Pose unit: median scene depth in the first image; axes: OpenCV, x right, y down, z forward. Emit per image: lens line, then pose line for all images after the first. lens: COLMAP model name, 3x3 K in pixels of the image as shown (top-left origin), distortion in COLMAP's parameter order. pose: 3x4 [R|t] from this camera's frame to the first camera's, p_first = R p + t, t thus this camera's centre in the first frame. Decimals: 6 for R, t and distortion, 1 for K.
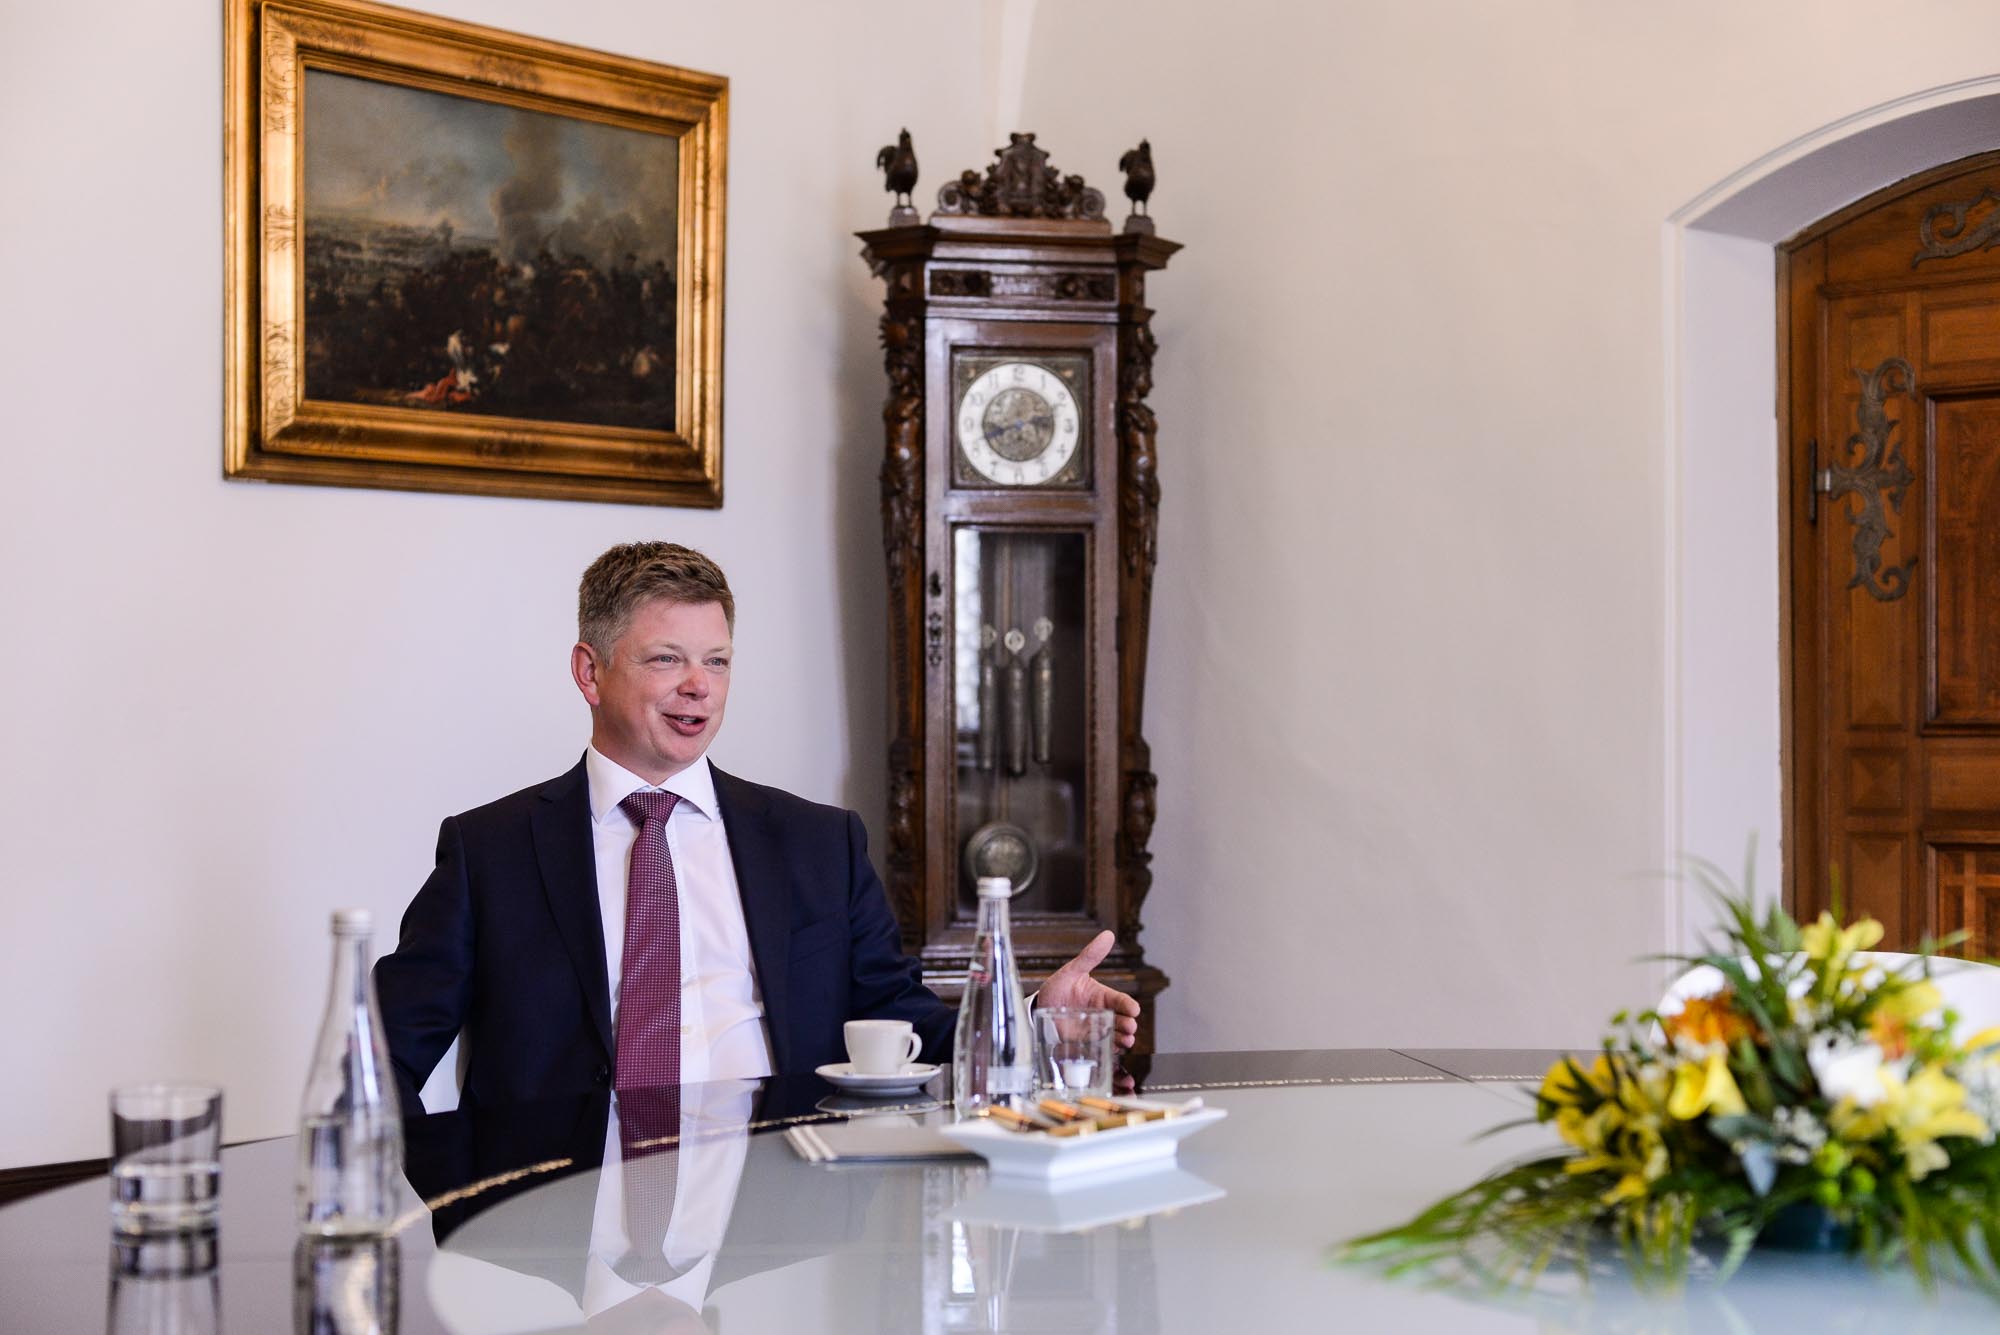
lens RADIAL K [[2888.4, 0, 998.1], [0, 2888.4, 673.9], [0, 0, 1]] dist [0.019103, 0.000000]
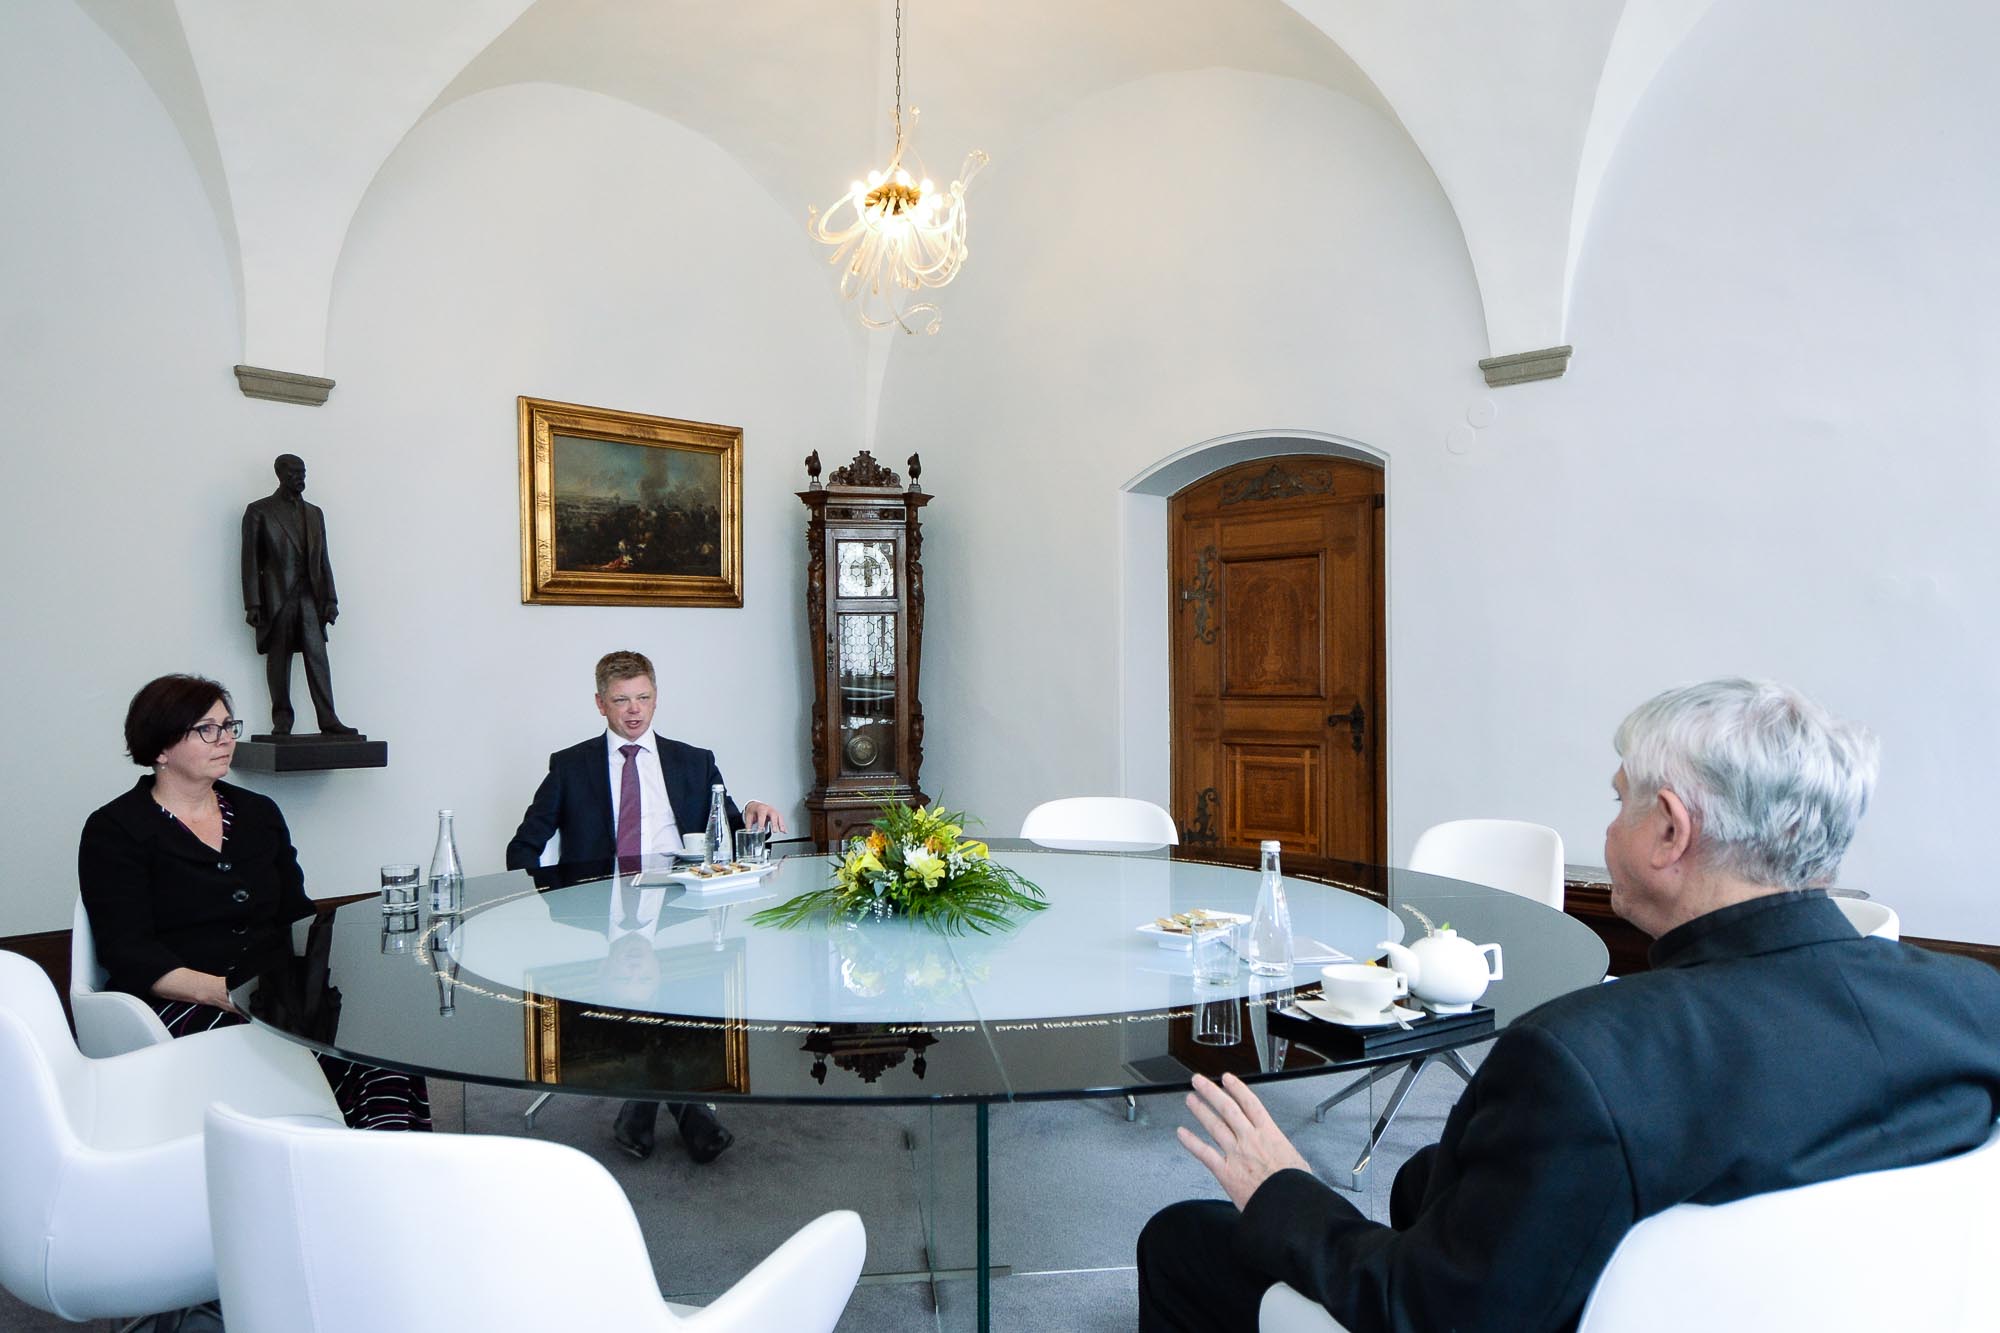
lens RADIAL K [[1333.1, 0, 997.9], [0, 1333.1, 685.0], [0, 0, 1]] dist [0.004498, -0.002003]
pose [[0.999928, -0.010628, 0.005497, 0.121693], [0.010449, 0.999448, 0.031538, -0.028111], [-0.005829, -0.031478, 0.999487, -0.129272]]
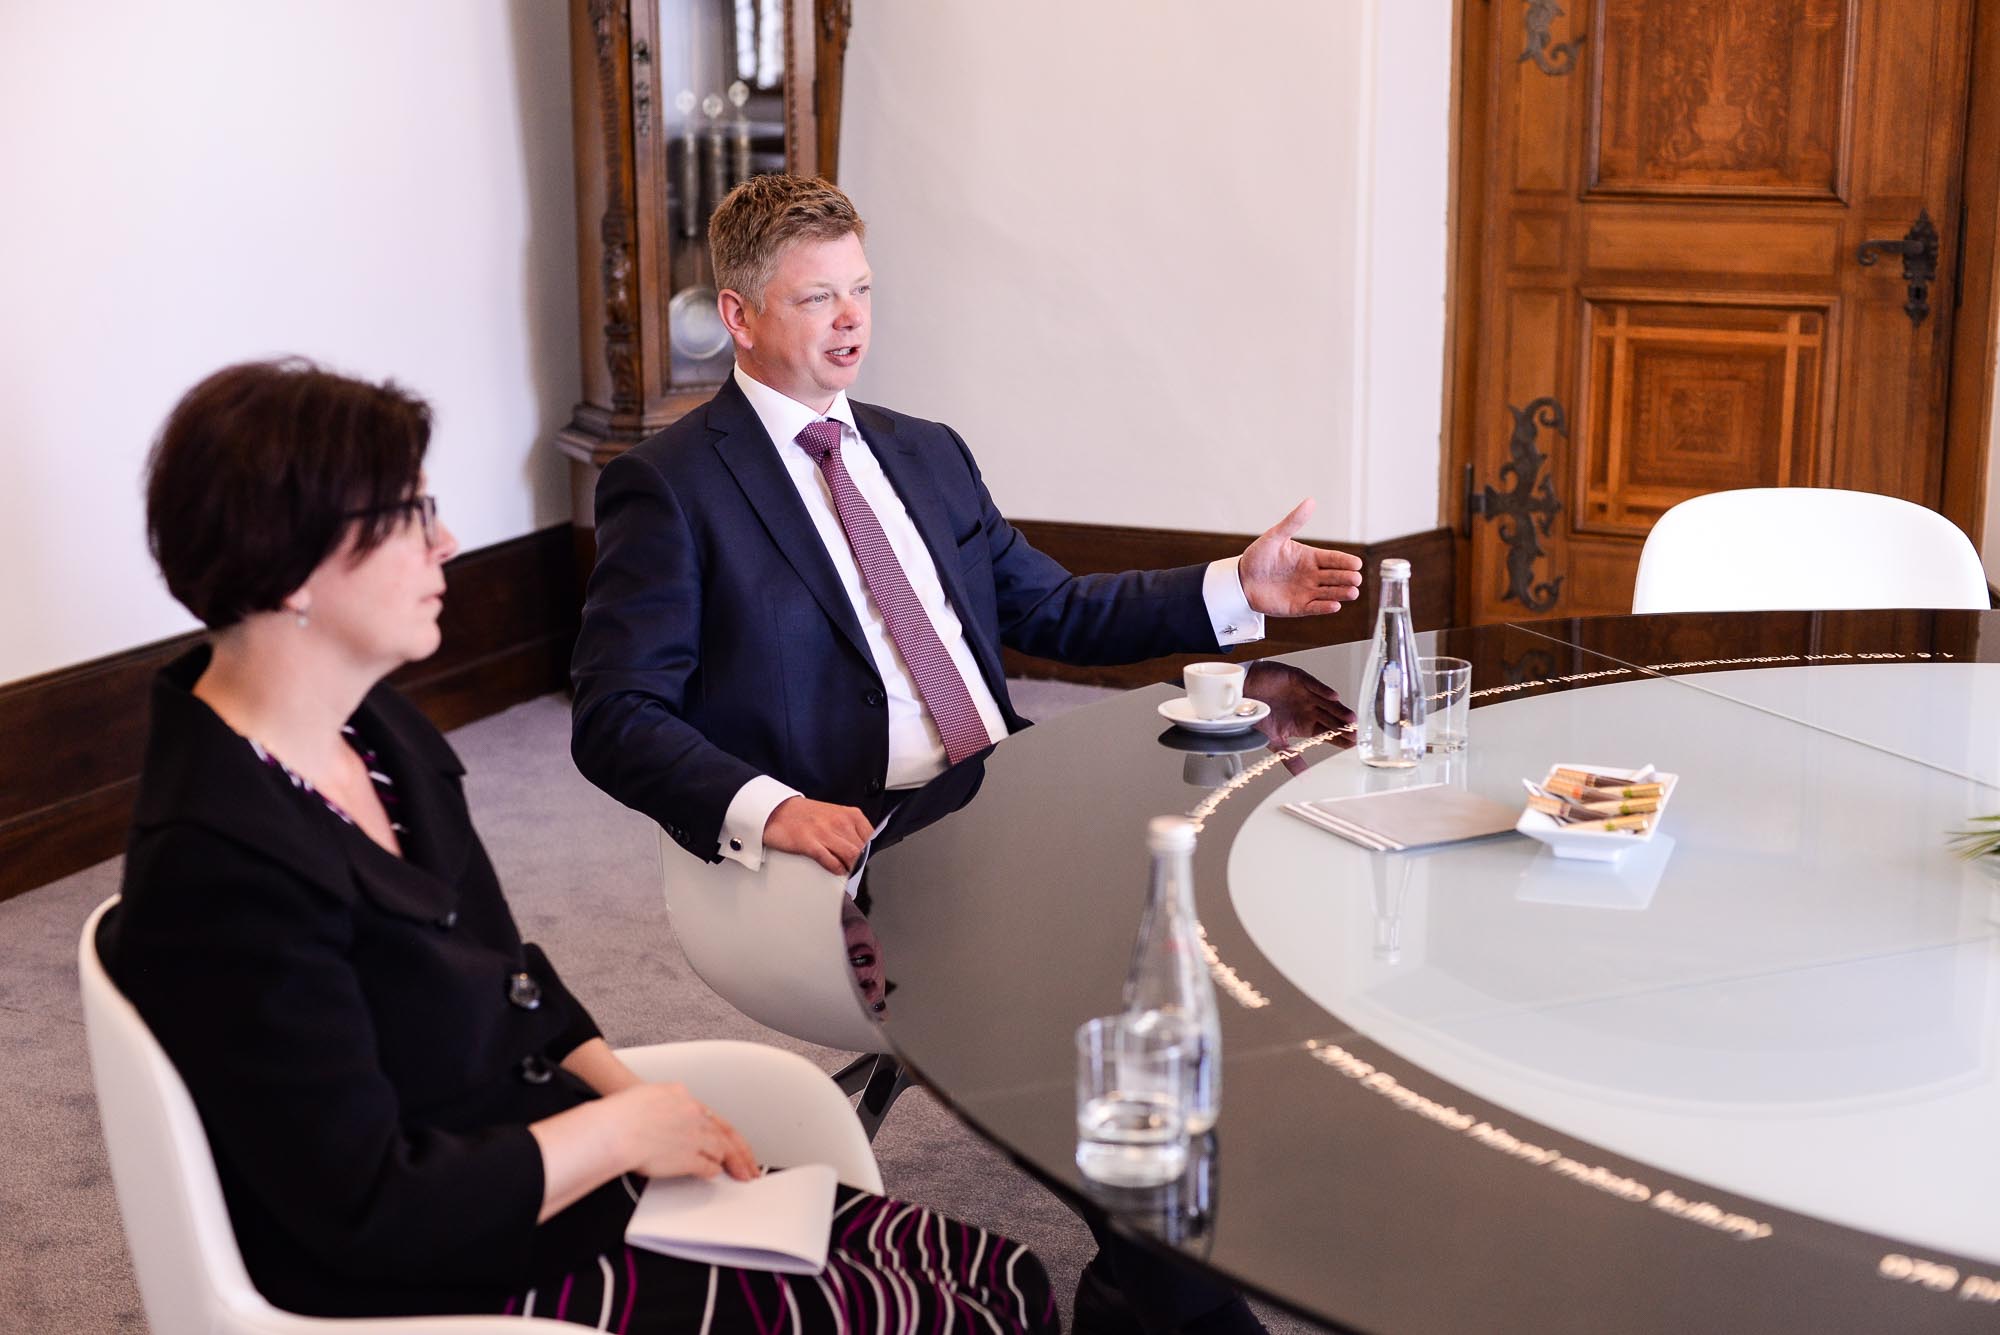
lens RADIAL K [[2888.4, 0, 1004.4], [0, 2888.4, 665.3], [0, 0, 1]] dist [0.019103, 0.000000]
pose [[0.961452, -0.067921, 0.266454, -0.197175], [0.000817, 0.969715, 0.244238, -0.075657], [-0.274973, -0.234605, 0.932389, -0.012256]]
